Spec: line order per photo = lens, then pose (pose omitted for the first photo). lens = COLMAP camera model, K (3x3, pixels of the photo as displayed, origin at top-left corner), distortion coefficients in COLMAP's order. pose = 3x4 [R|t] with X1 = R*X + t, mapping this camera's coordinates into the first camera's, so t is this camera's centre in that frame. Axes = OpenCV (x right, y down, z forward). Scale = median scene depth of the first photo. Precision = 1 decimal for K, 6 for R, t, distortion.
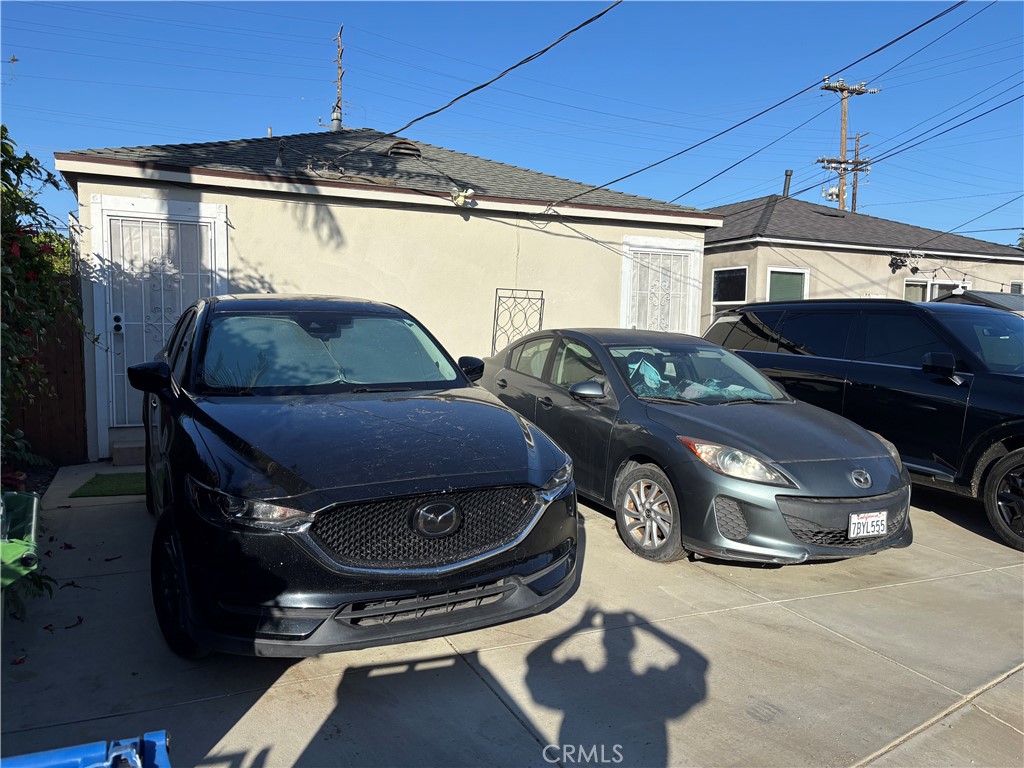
lens RADIAL K [[773.5, 0, 512.0], [0, 773.5, 384.0], [0, 0, 1]] dist [0.040692, -0.048305]
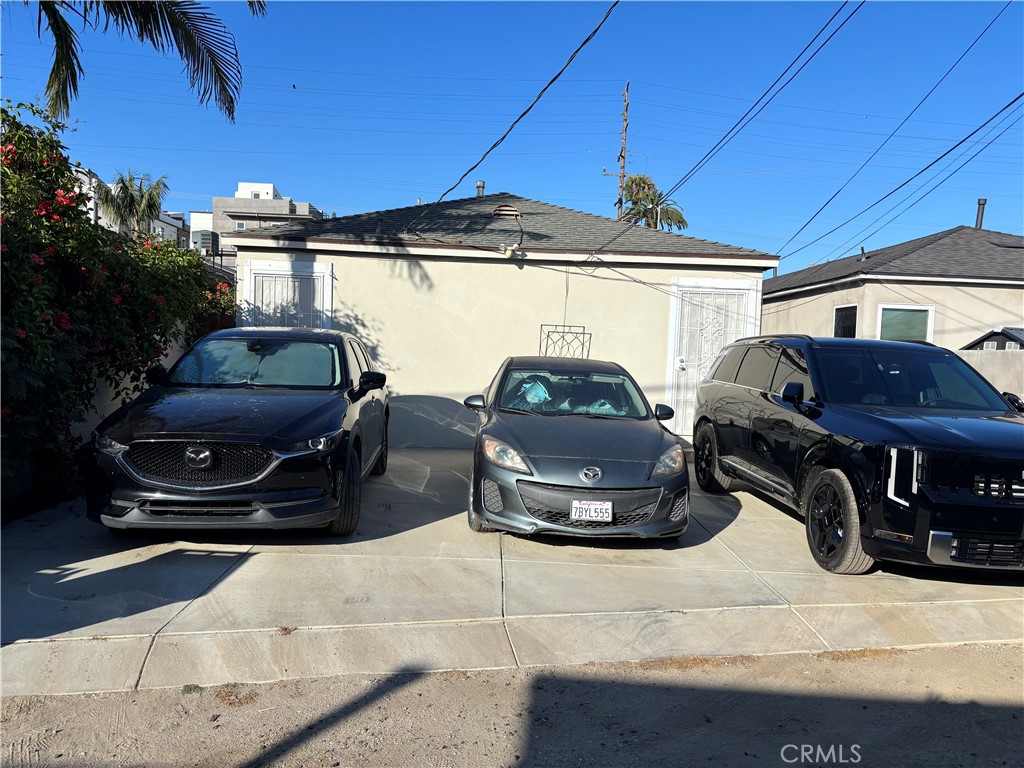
lens RADIAL K [[764.0, 0, 512.0], [0, 764.0, 384.0], [0, 0, 1]] dist [0.067684, -0.073437]
pose [[0.921592, 0.032674, -0.386783, 0.456329], [-0.051196, 0.997977, -0.037681, 0.016683], [0.384770, 0.054529, 0.921400, -0.112527]]
